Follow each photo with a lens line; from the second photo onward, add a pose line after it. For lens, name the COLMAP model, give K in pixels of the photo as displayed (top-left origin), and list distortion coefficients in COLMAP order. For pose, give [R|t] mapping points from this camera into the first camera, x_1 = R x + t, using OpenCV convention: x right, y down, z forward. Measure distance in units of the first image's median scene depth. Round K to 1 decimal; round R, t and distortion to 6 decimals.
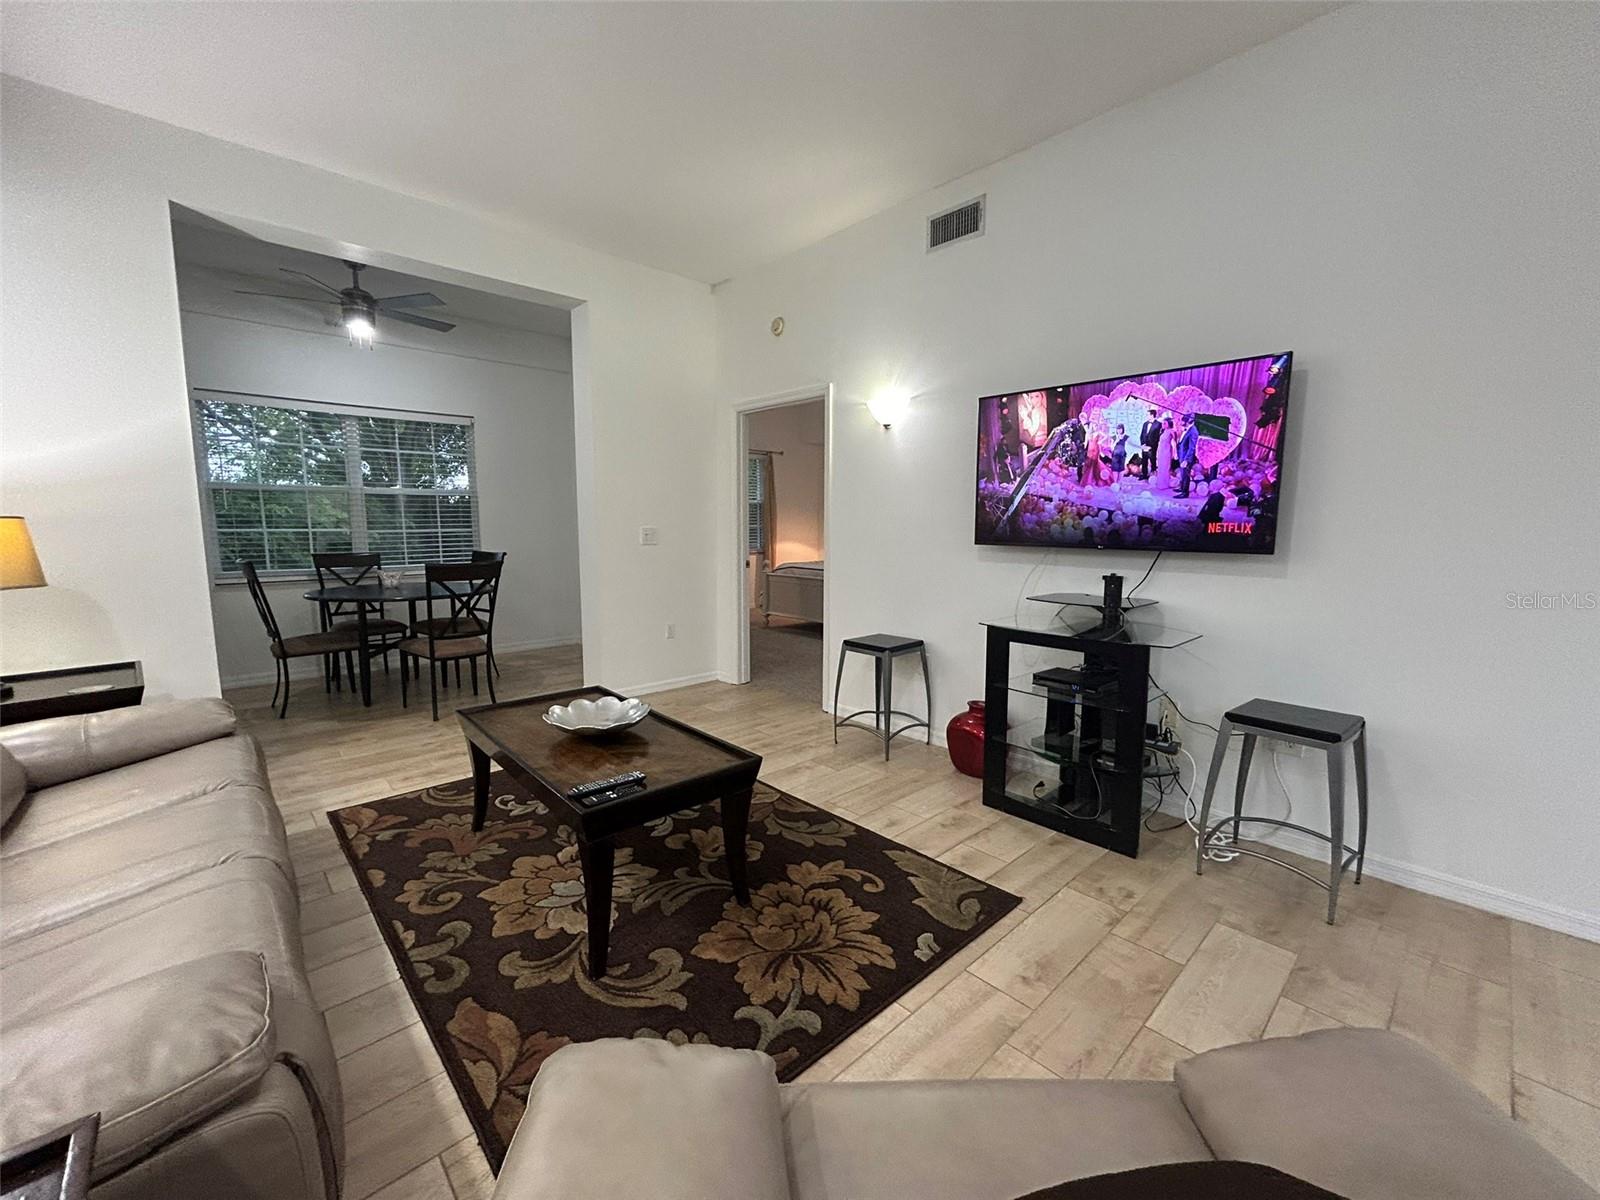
lens RADIAL K [[647.0, 0, 791.1], [0, 647.0, 604.6], [0, 0, 1]] dist [-0.002210, 0.001067]
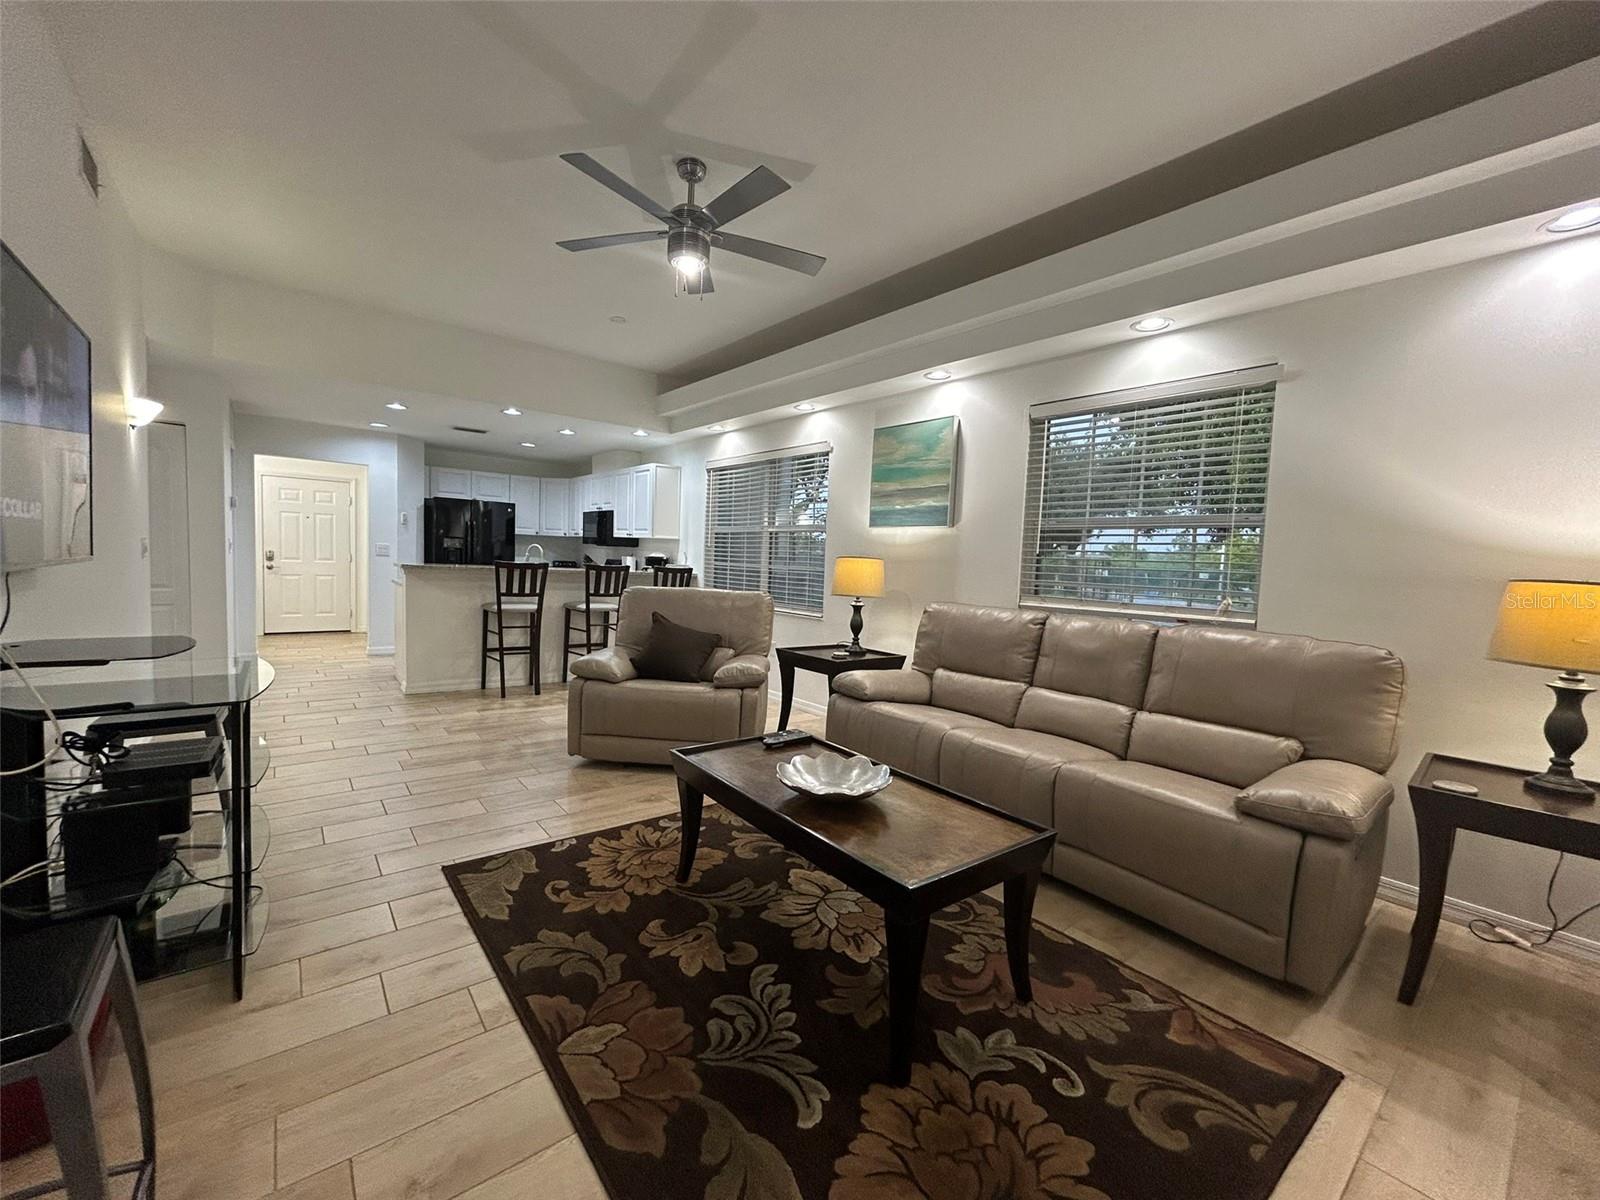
lens RADIAL K [[647.0, 0, 789.0], [0, 647.0, 600.4], [0, 0, 1]] dist [-0.002210, 0.001067]
pose [[-0.996173, -0.048929, 0.072420, -0.326648], [-0.034714, 0.981951, 0.185923, -0.251503], [-0.080210, 0.182698, -0.979892, 2.055428]]
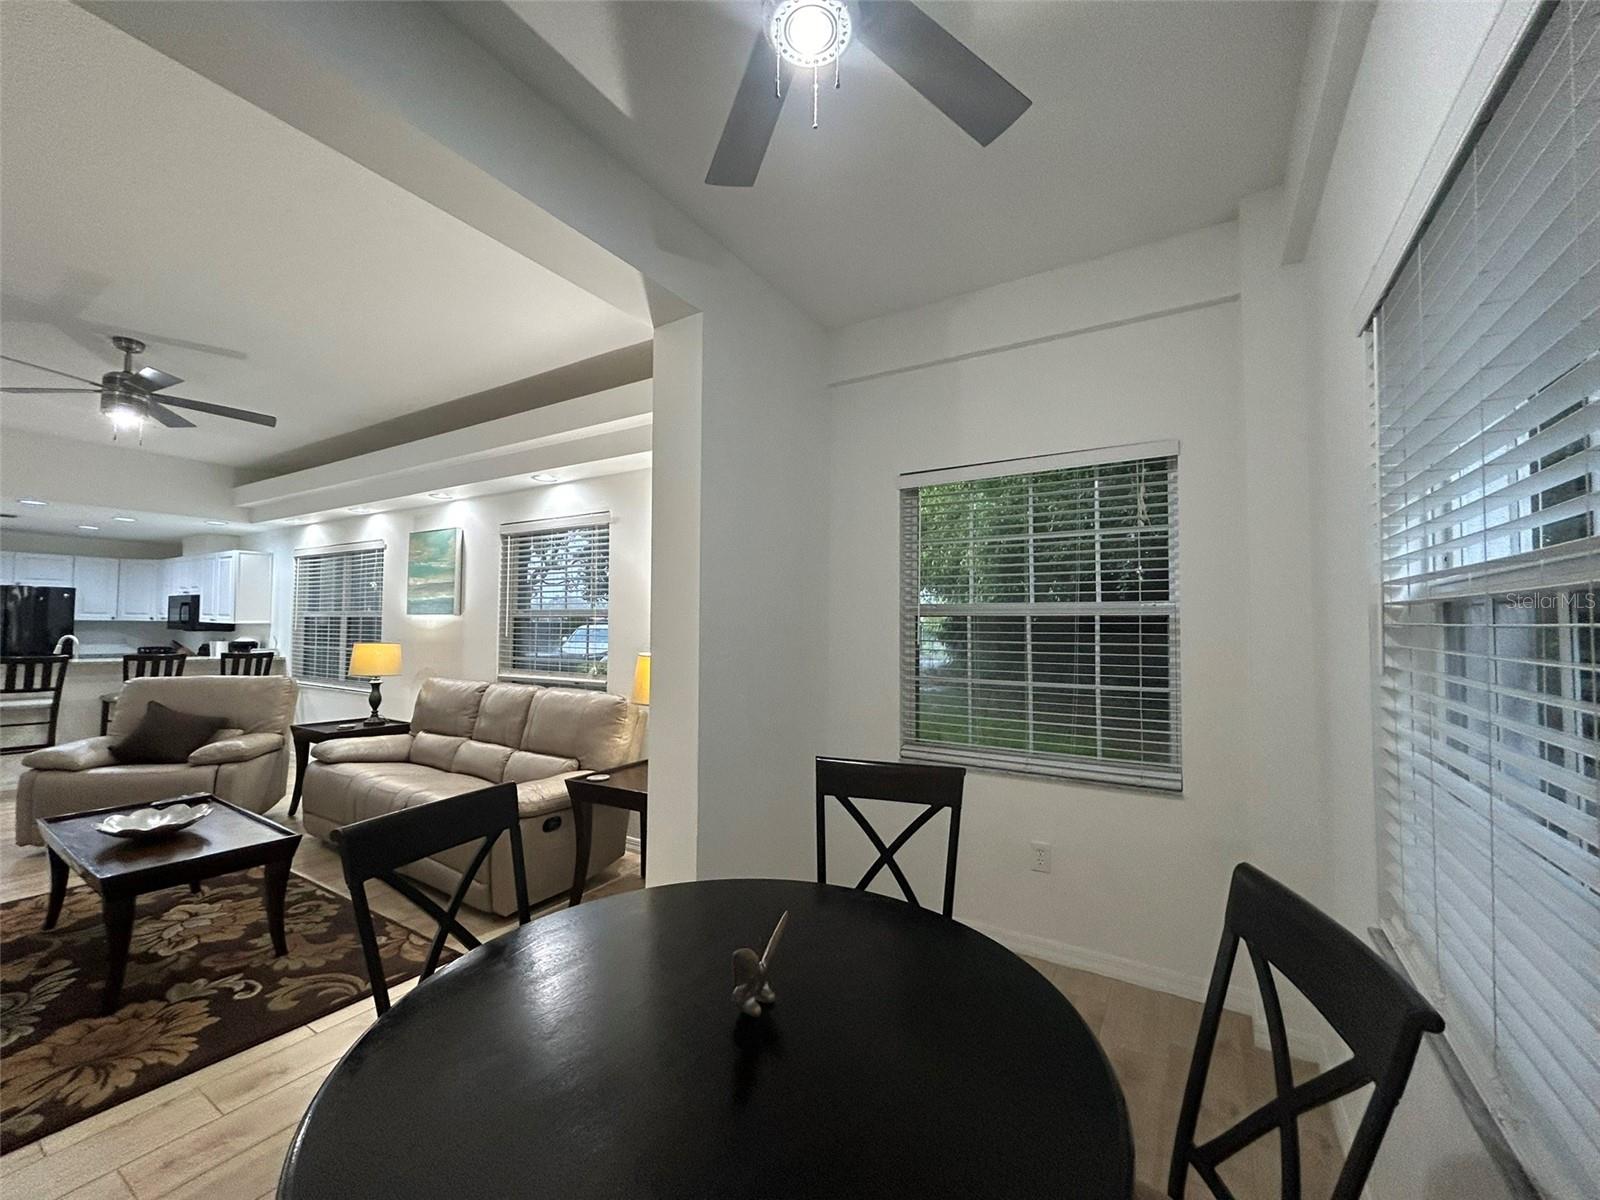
lens RADIAL K [[647.0, 0, 785.9], [0, 647.0, 600.1], [0, 0, 1]] dist [-0.002210, 0.001067]
pose [[-0.965688, -0.024577, -0.258541, -1.240653], [-0.045212, 0.996220, 0.074172, -0.418335], [0.255741, 0.083316, -0.963149, 2.720609]]
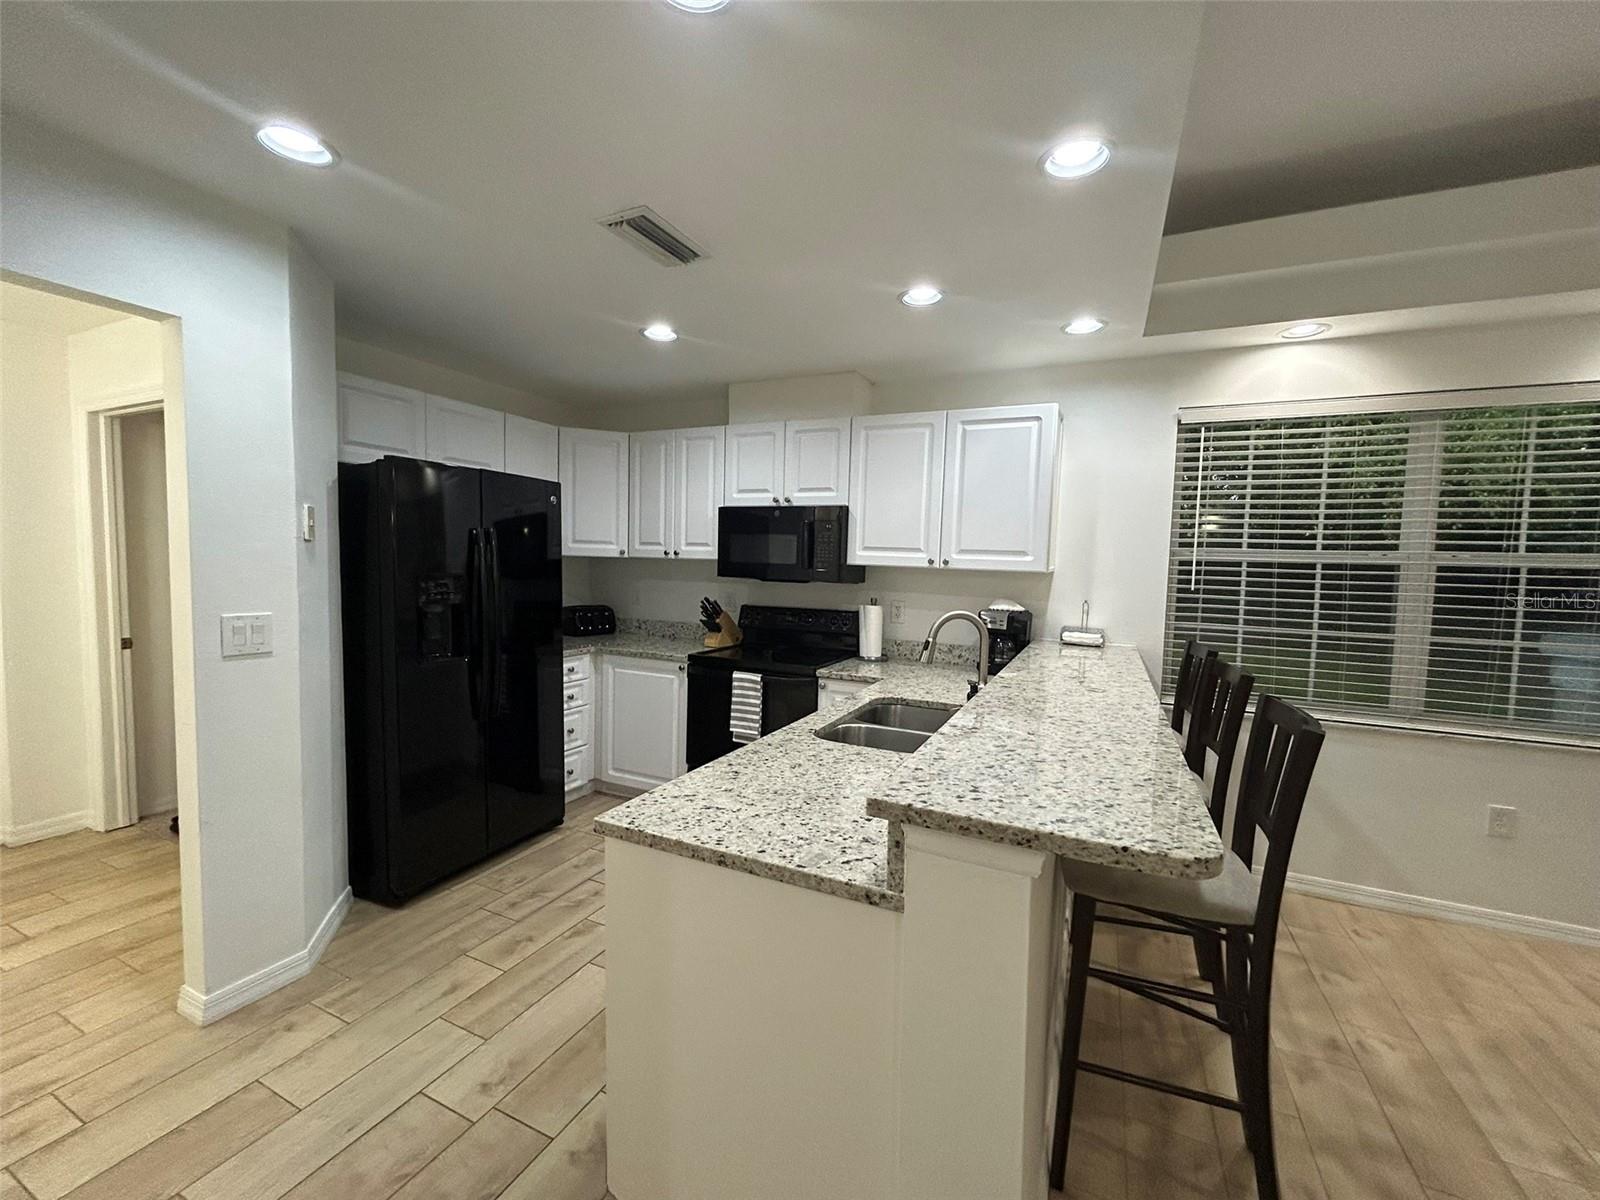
lens RADIAL K [[647.0, 0, 798.6], [0, 647.0, 600.7], [0, 0, 1]] dist [-0.002210, 0.001067]
pose [[-0.928023, -0.006886, -0.372459, 1.675172], [-0.076023, 0.982289, 0.171259, -0.072826], [0.364683, 0.187248, -0.912110, -0.009335]]
